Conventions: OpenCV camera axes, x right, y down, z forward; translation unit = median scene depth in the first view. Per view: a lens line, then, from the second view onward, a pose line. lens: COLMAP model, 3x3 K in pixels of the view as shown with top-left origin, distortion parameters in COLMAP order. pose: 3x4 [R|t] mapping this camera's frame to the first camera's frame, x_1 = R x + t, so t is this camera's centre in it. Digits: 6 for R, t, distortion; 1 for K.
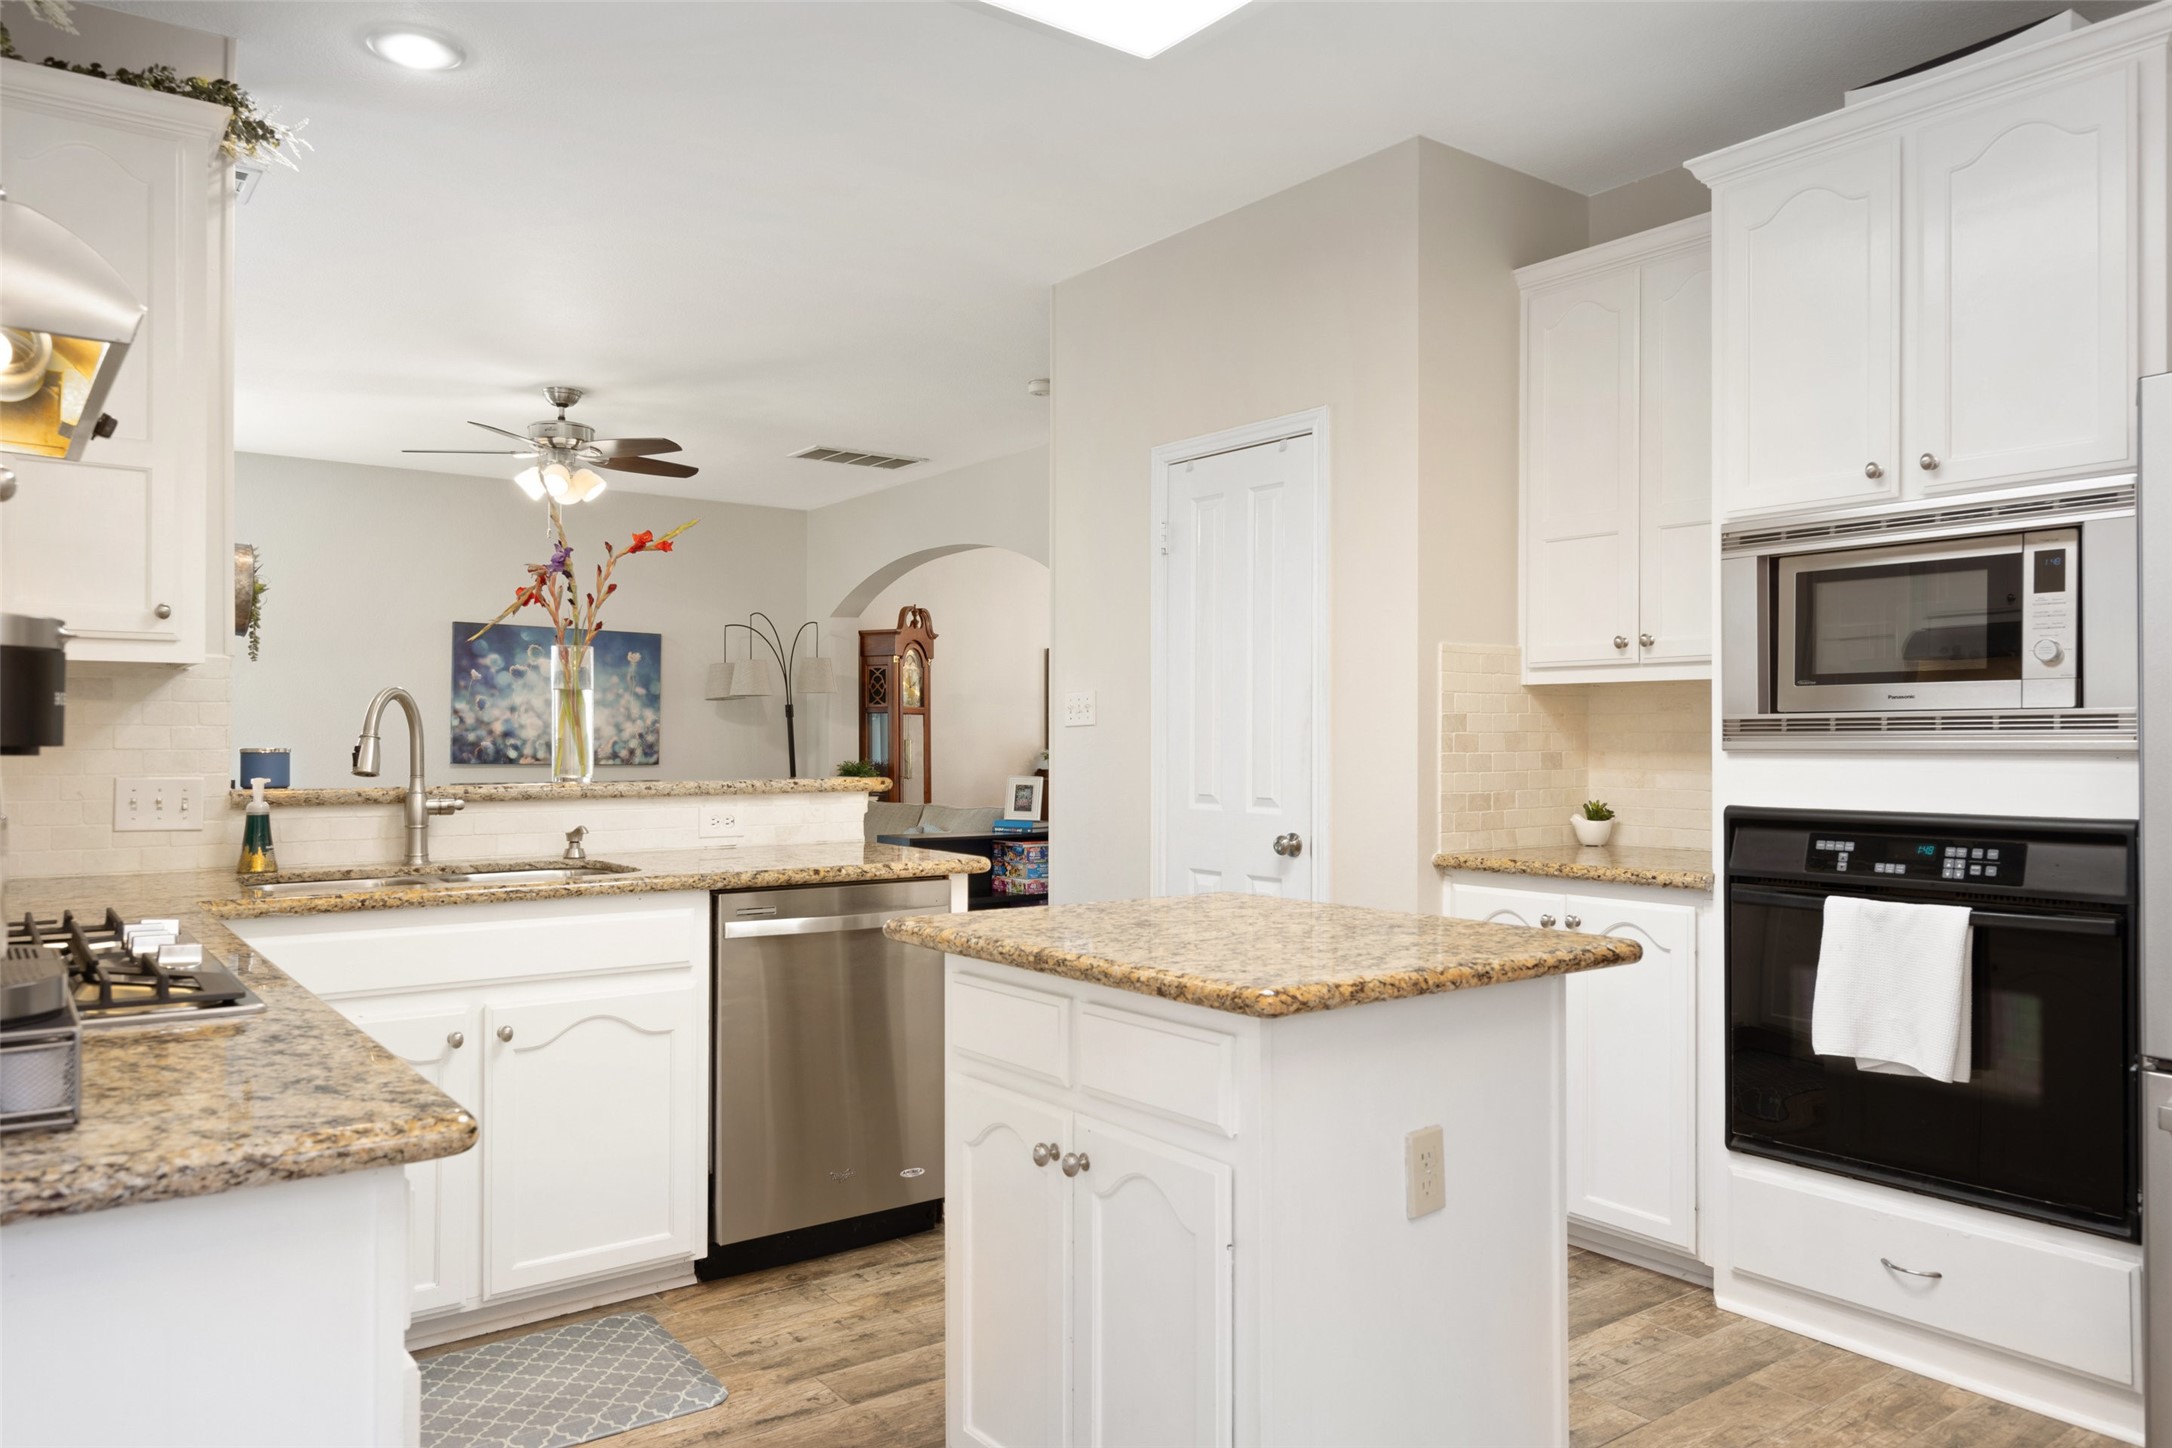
lens RADIAL K [[1479.6, 0, 1088.1], [0, 1479.6, 727.6], [0, 0, 1]] dist [0.001635, 0.005652]
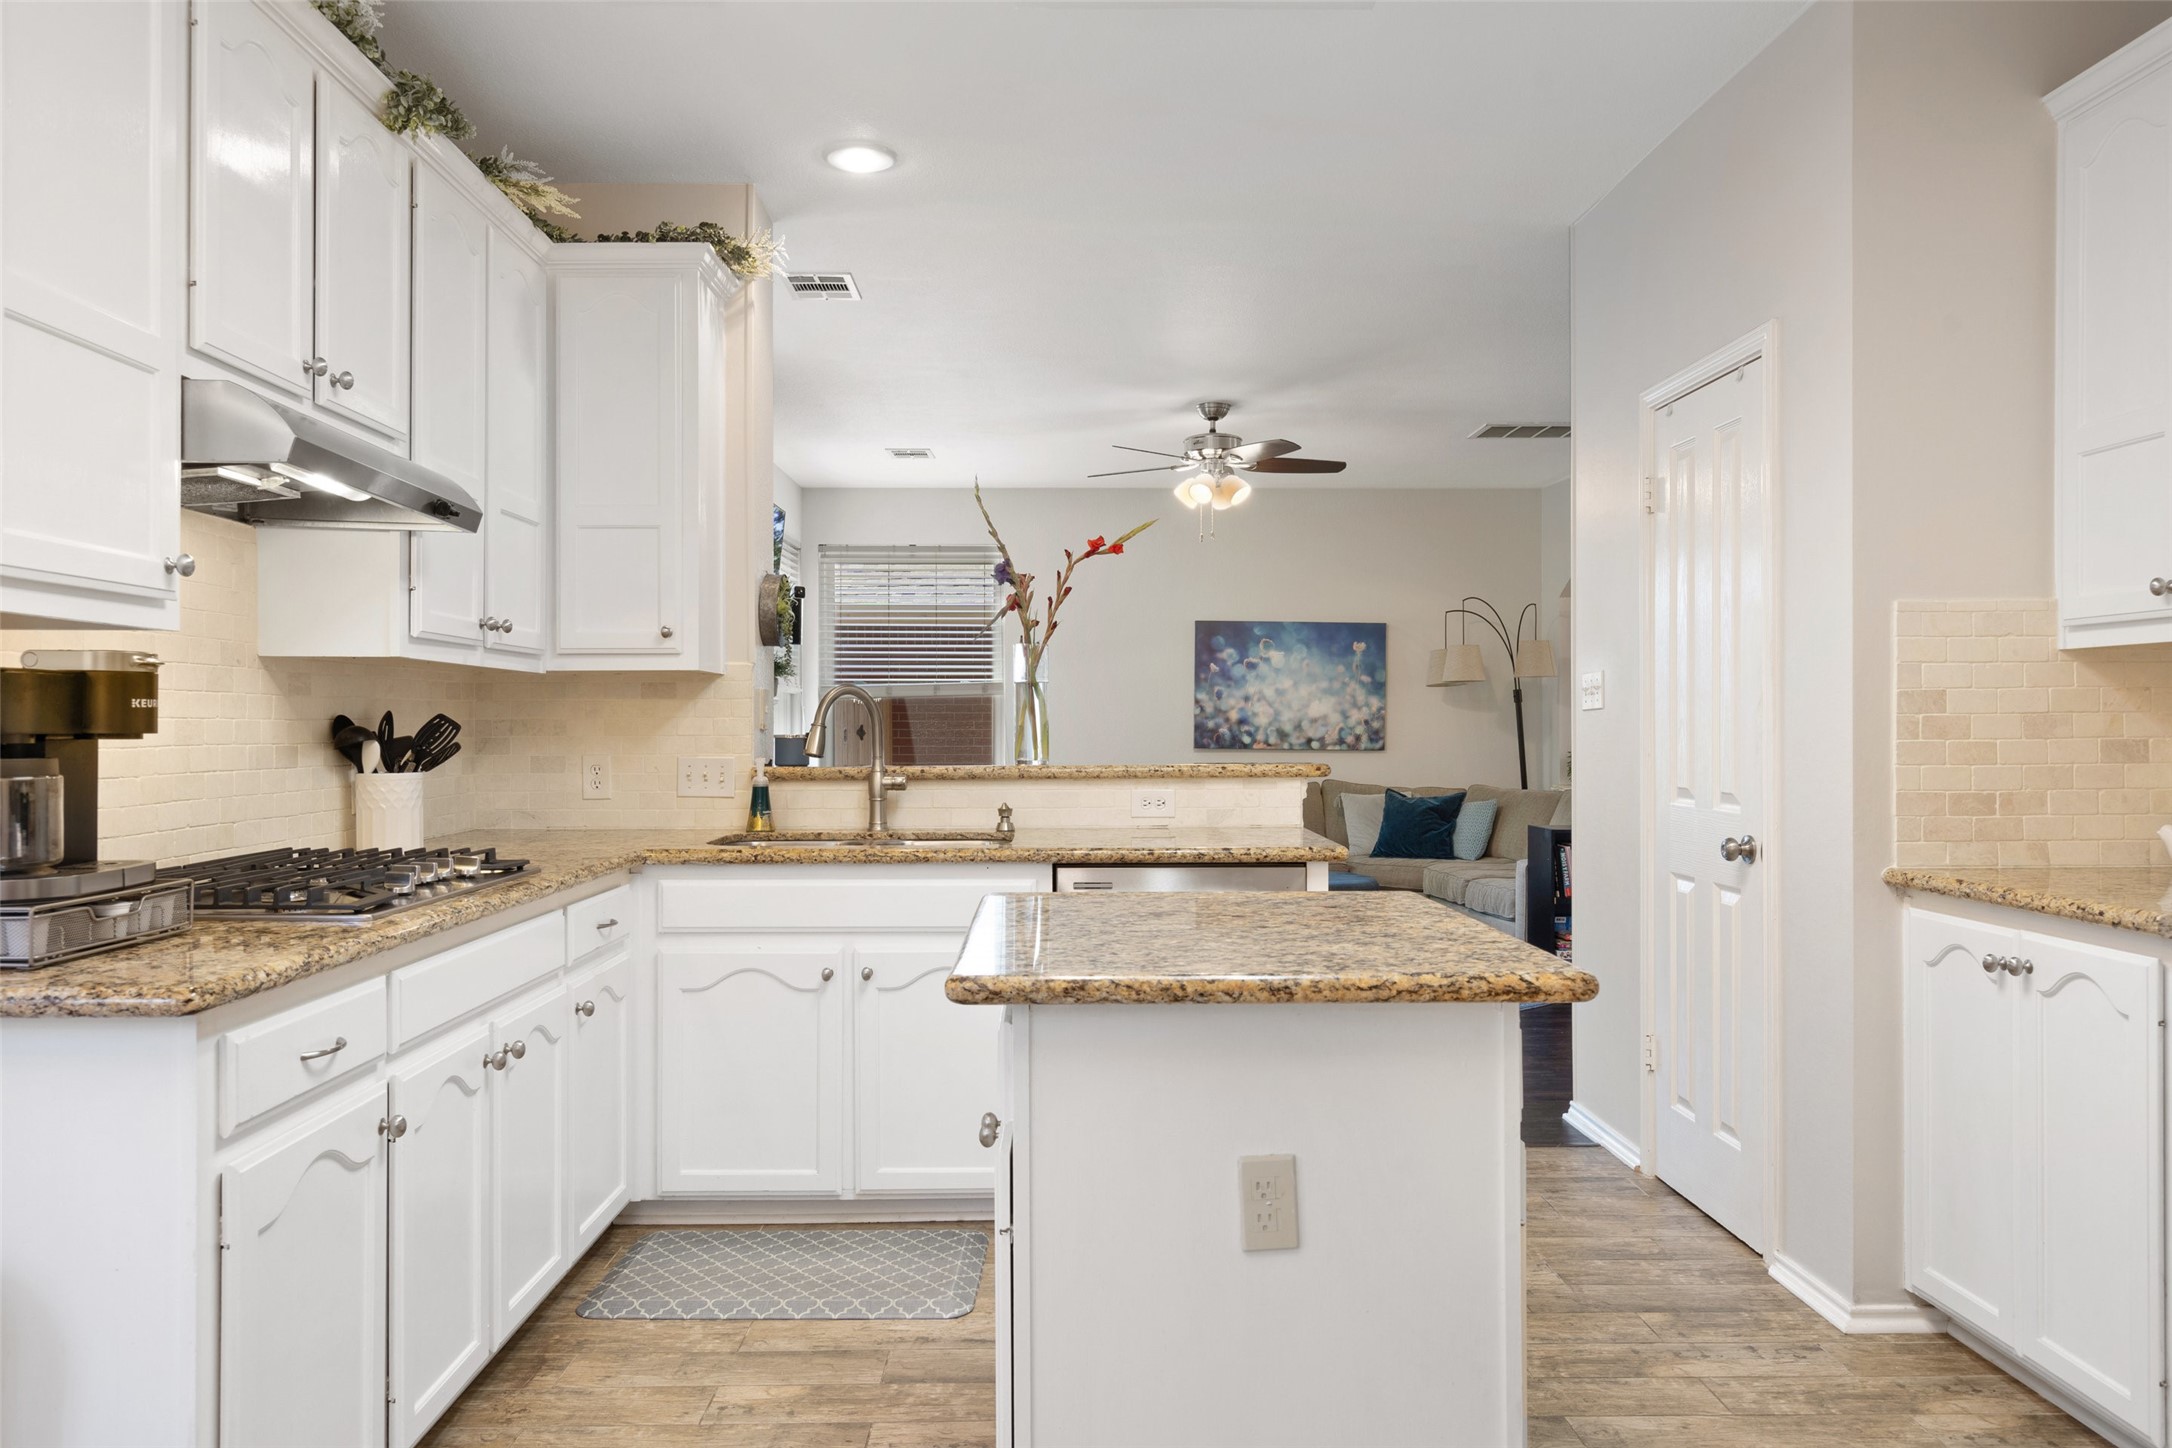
lens RADIAL K [[1479.6, 0, 1083.7], [0, 1479.6, 723.7], [0, 0, 1]] dist [0.001635, 0.005652]
pose [[0.809340, -0.004775, -0.587322, 0.346483], [0.008850, 0.999953, 0.004066, 0.001412], [0.587274, -0.008488, 0.809343, 0.106518]]
